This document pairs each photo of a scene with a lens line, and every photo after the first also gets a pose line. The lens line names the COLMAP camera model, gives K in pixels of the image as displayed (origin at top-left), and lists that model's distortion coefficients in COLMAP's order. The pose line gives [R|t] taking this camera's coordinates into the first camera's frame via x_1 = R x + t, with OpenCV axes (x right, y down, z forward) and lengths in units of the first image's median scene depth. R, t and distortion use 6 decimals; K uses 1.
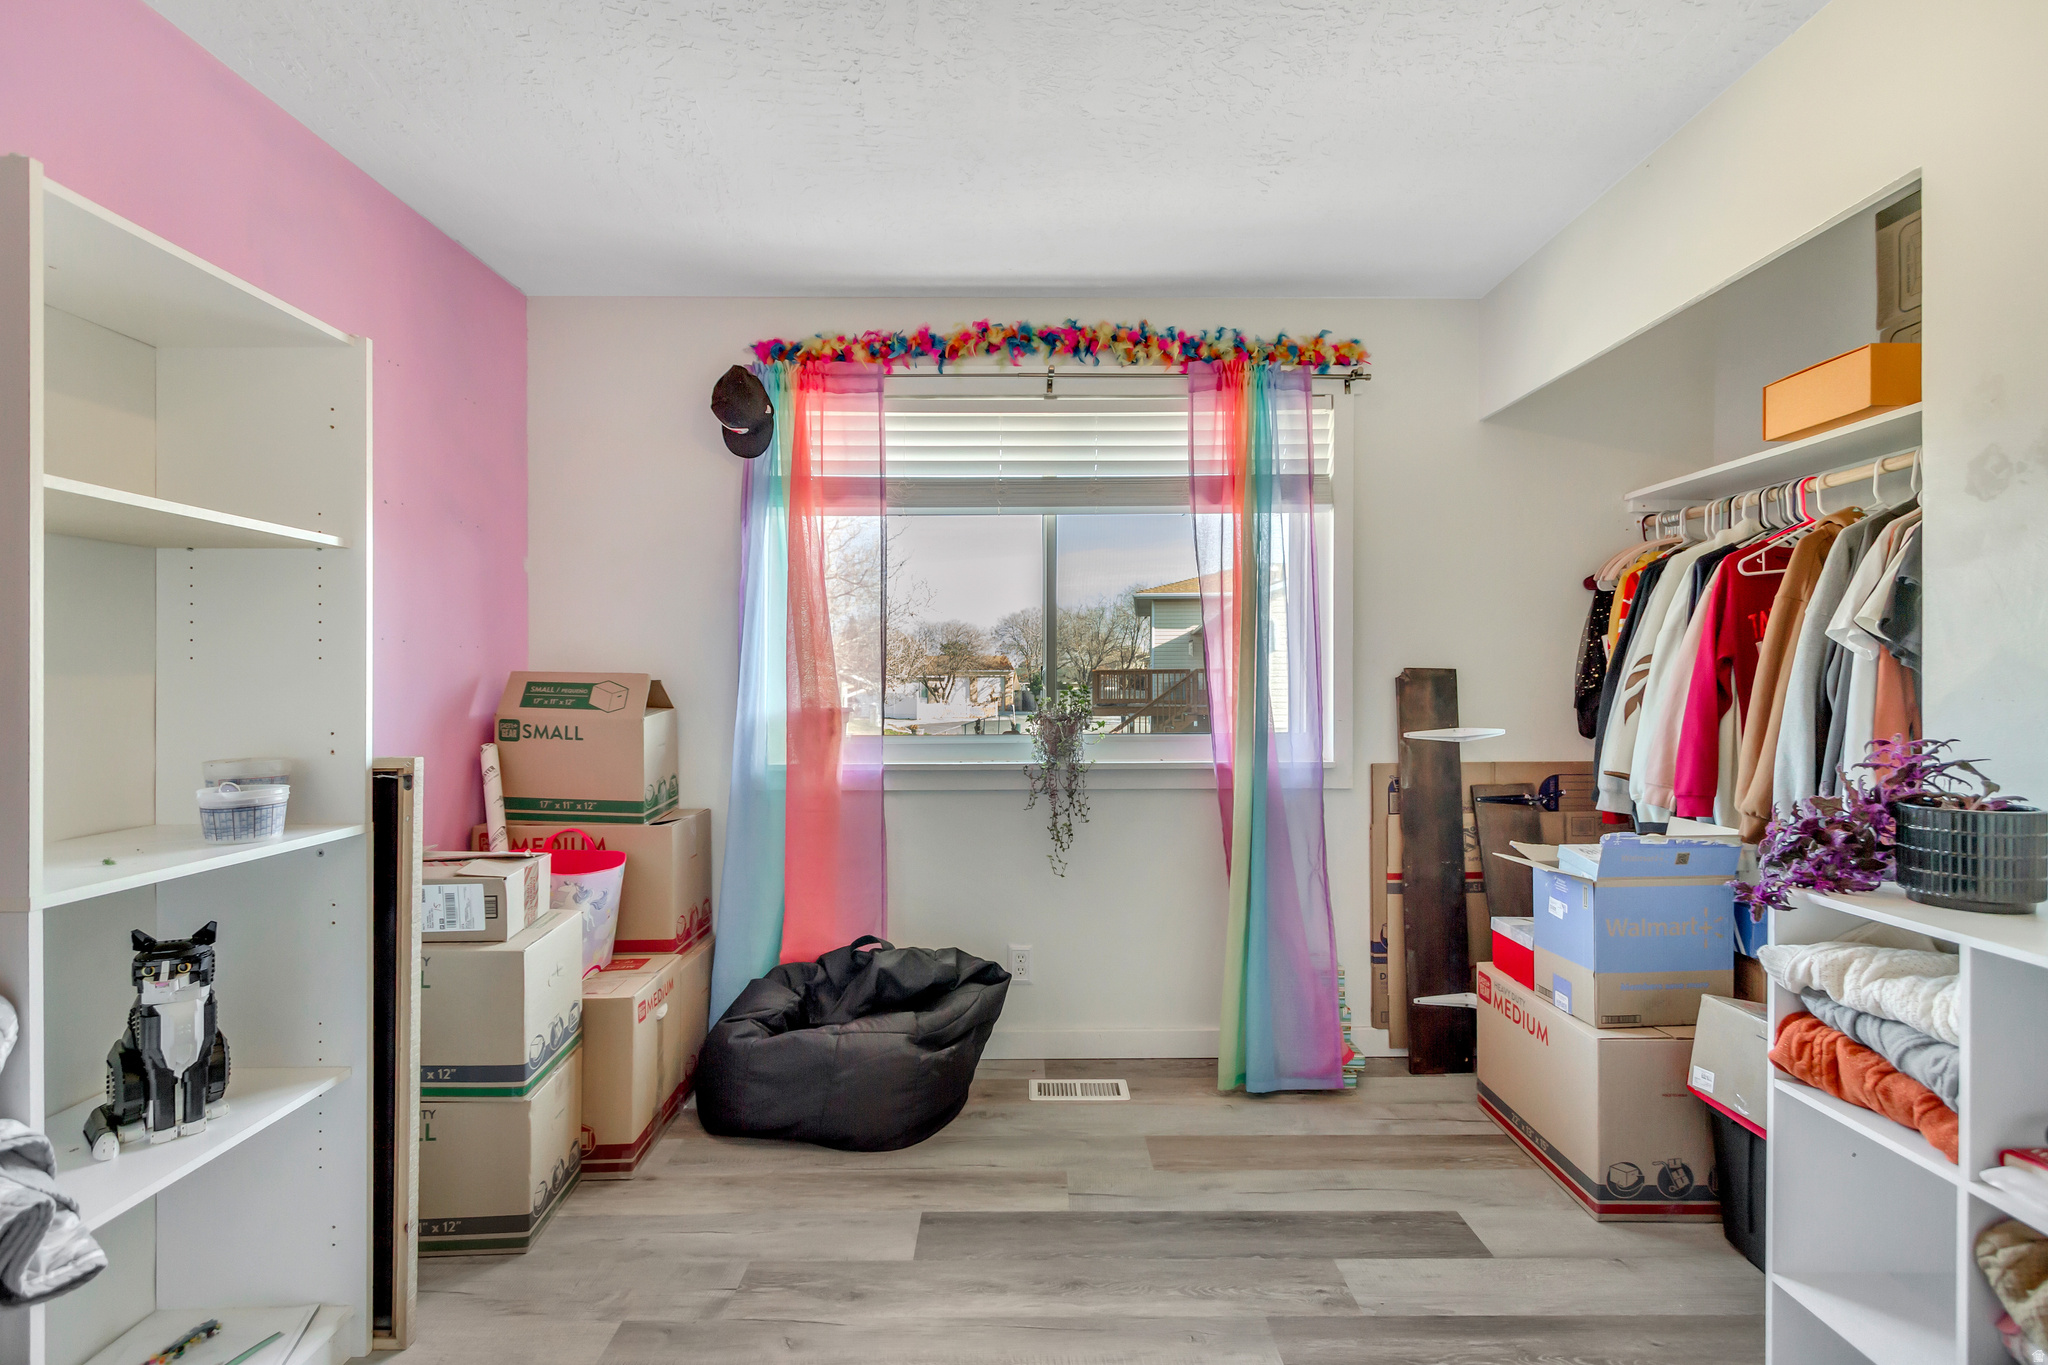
lens RADIAL K [[952.9, 0, 1039.6], [0, 952.9, 683.1], [0, 0, 1]] dist [0.005917, 0.000241]
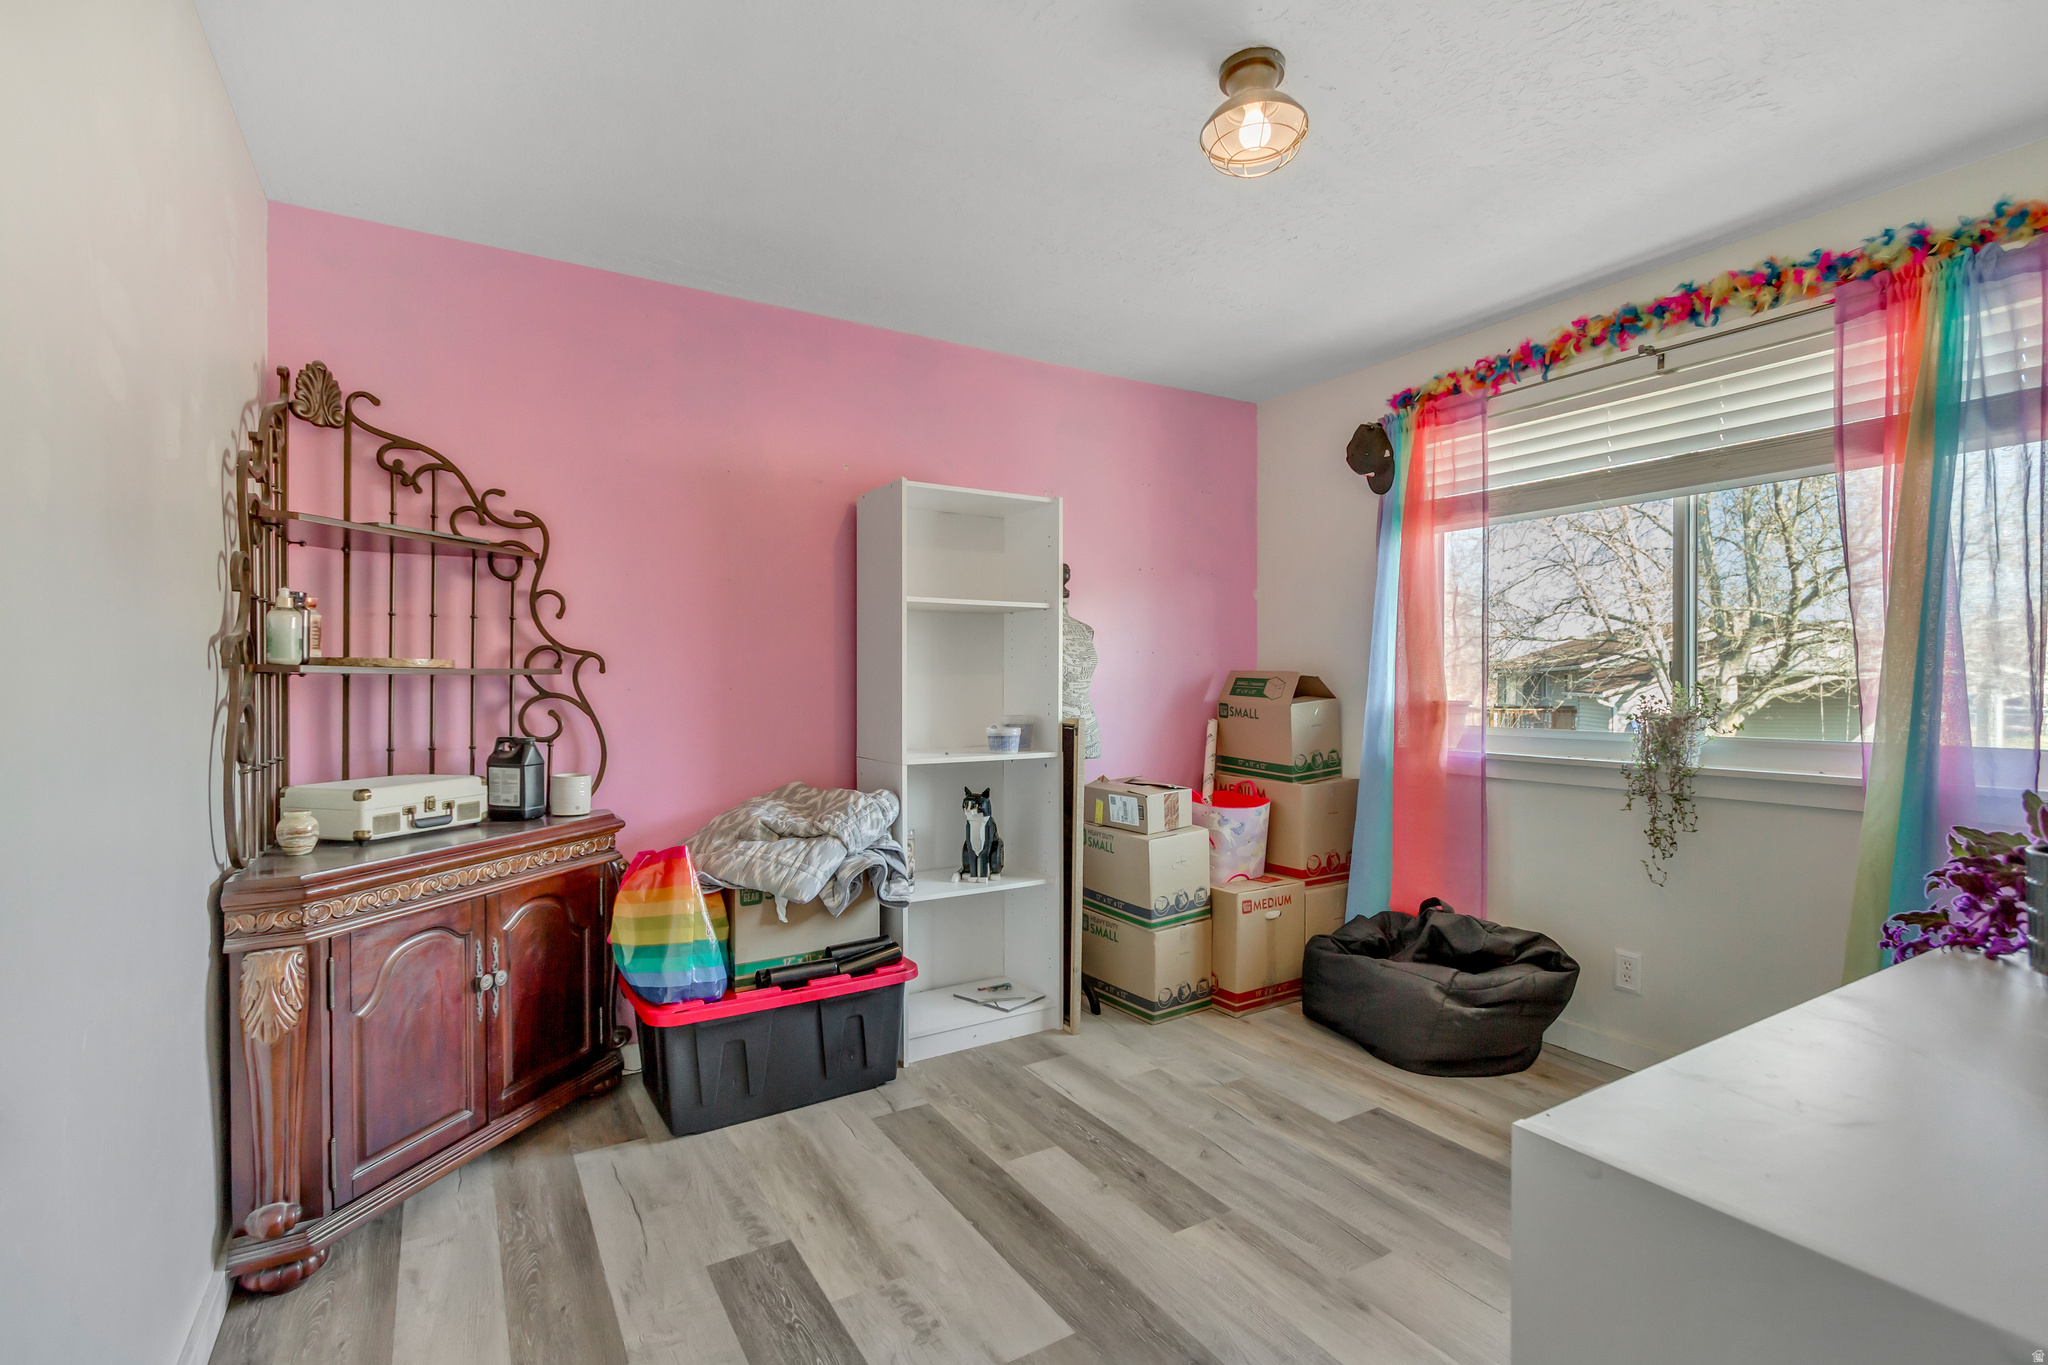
lens RADIAL K [[936.7, 0, 1018.7], [0, 936.7, 690.8], [0, 0, 1]] dist [0.001707, -0.000790]
pose [[0.514376, 0.012688, -0.857471, 0.494264], [-0.002499, 0.999908, 0.013297, 0.000382], [0.857561, -0.004696, 0.514361, -0.015749]]
